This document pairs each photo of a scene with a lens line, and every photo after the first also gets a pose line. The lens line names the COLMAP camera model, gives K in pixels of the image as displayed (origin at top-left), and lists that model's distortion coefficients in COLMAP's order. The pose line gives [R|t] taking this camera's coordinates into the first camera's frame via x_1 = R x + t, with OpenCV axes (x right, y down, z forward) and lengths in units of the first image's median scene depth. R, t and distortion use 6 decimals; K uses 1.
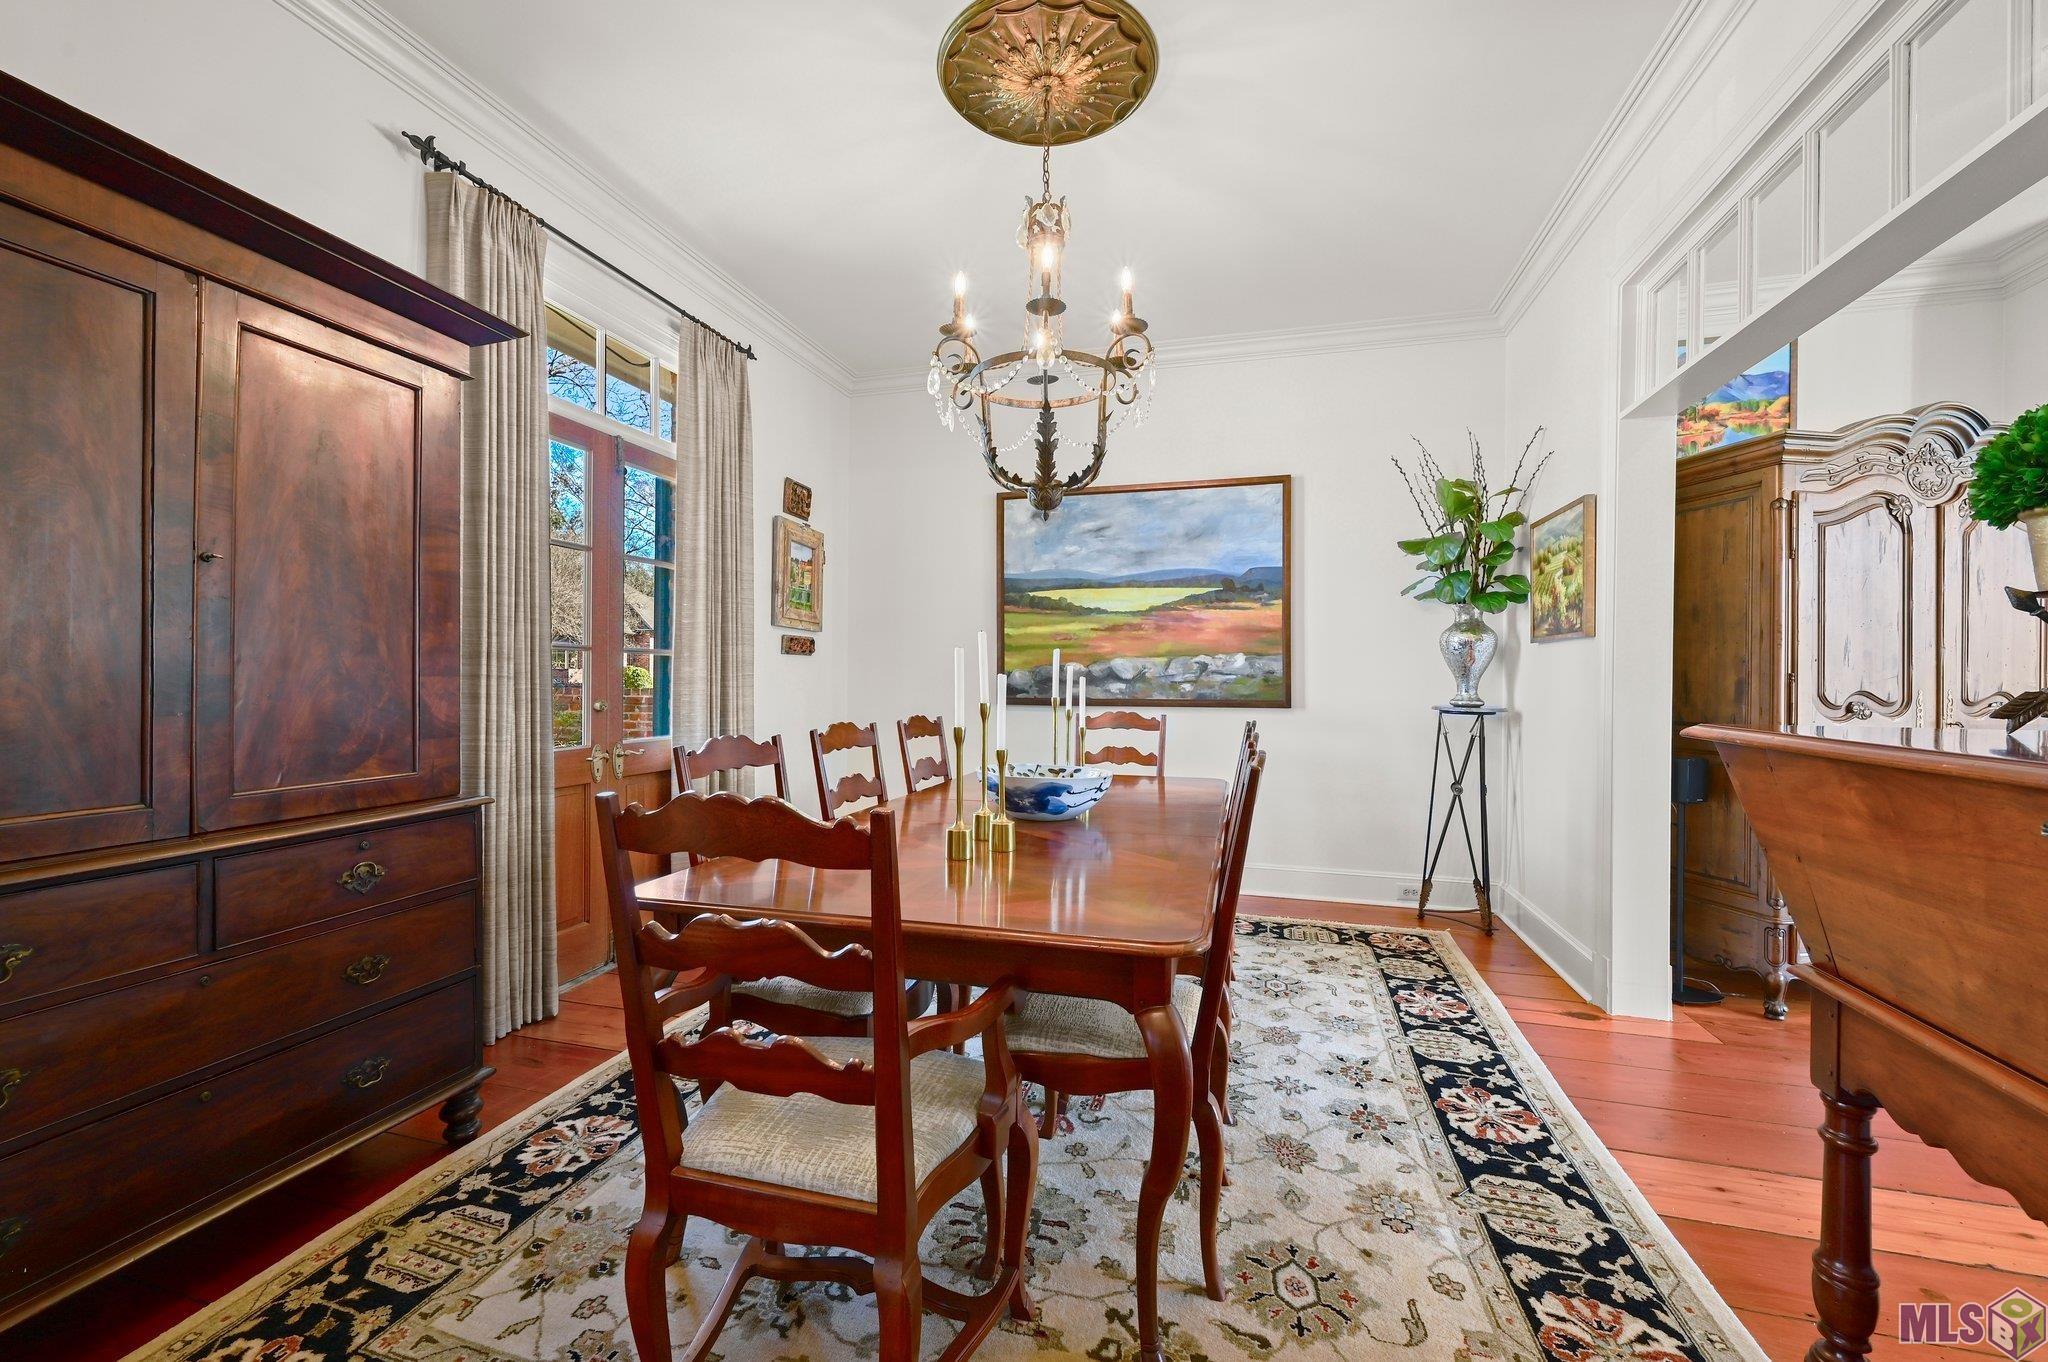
lens RADIAL K [[825.6, 0, 1011.0], [0, 825.6, 681.3], [0, 0, 1]] dist [0.001406, -0.000183]
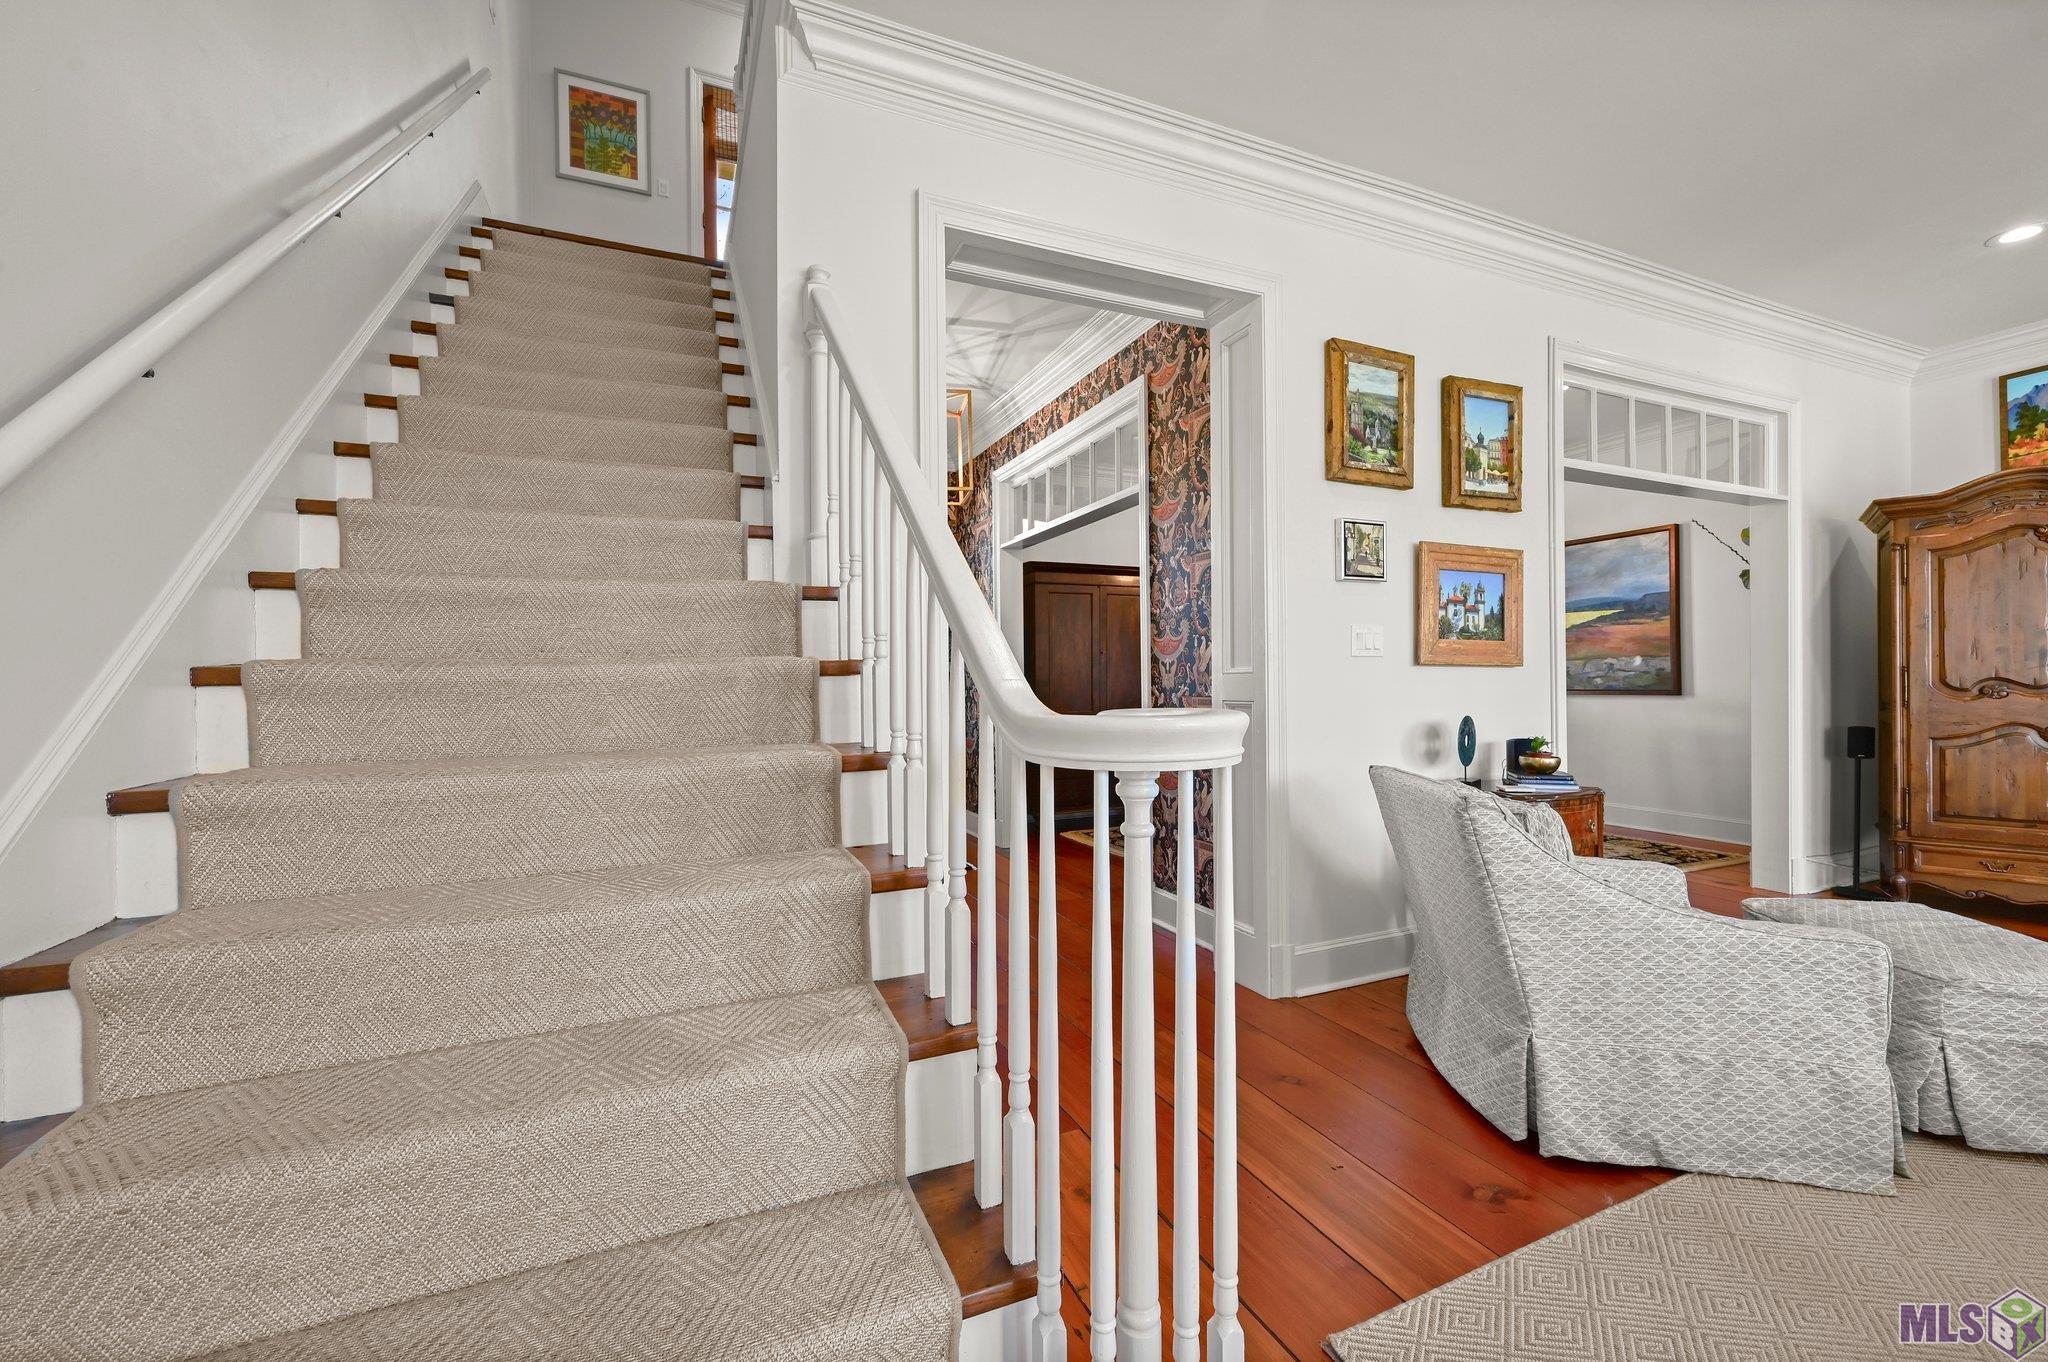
lens RADIAL K [[825.6, 0, 1023.9], [0, 825.6, 683.4], [0, 0, 1]] dist [0.001406, -0.000183]
pose [[0.648233, -0.010194, -0.761374, 0.664460], [0.010886, 0.999932, -0.004119, 0.006606], [0.761364, -0.005618, 0.648300, -0.684900]]
